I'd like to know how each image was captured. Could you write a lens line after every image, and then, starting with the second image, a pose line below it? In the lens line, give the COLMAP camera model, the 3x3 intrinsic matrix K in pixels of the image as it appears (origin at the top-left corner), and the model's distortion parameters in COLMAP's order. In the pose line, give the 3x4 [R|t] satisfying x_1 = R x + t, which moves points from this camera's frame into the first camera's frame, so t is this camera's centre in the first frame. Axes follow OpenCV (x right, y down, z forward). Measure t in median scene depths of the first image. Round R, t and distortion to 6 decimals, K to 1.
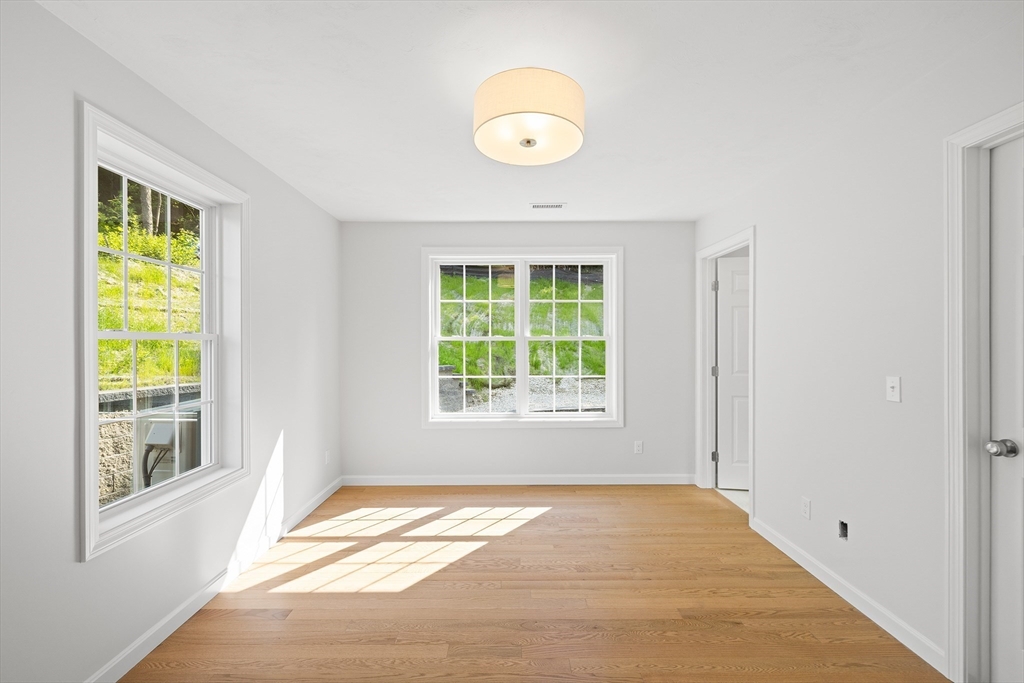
lens RADIAL K [[423.9, 0, 509.6], [0, 423.9, 344.8], [0, 0, 1]] dist [0.002846, 0.000847]
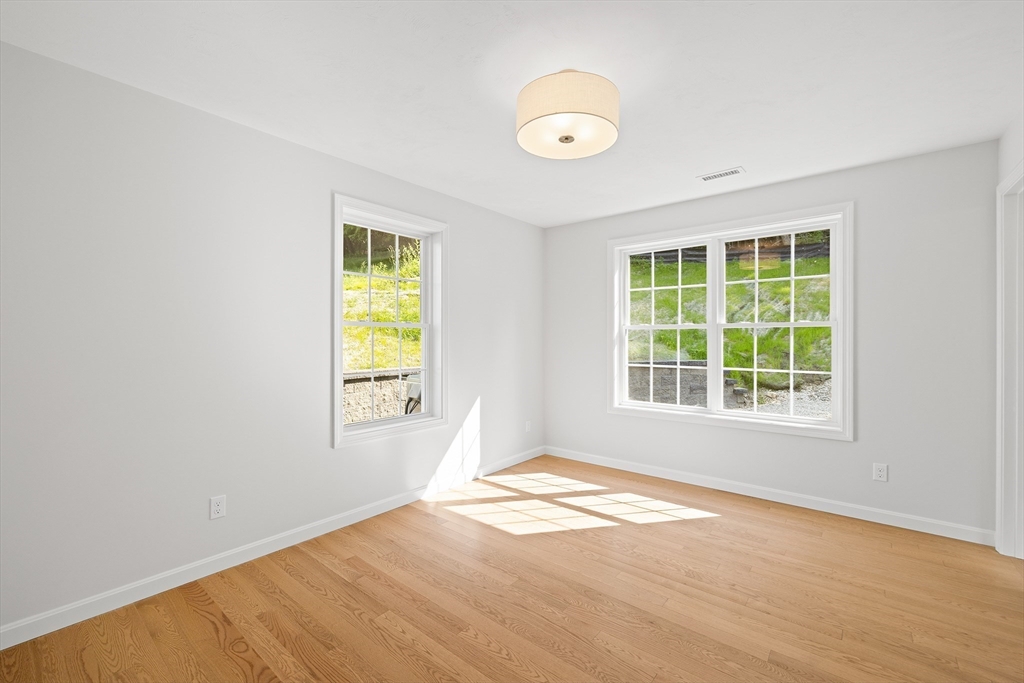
lens RADIAL K [[423.9, 0, 505.2], [0, 423.9, 337.5], [0, 0, 1]] dist [0.002846, 0.000847]
pose [[0.773751, 0.001757, -0.633487, 0.360679], [-0.005180, 0.999980, -0.003554, 0.022234], [0.633468, 0.006031, 0.773745, 0.034950]]
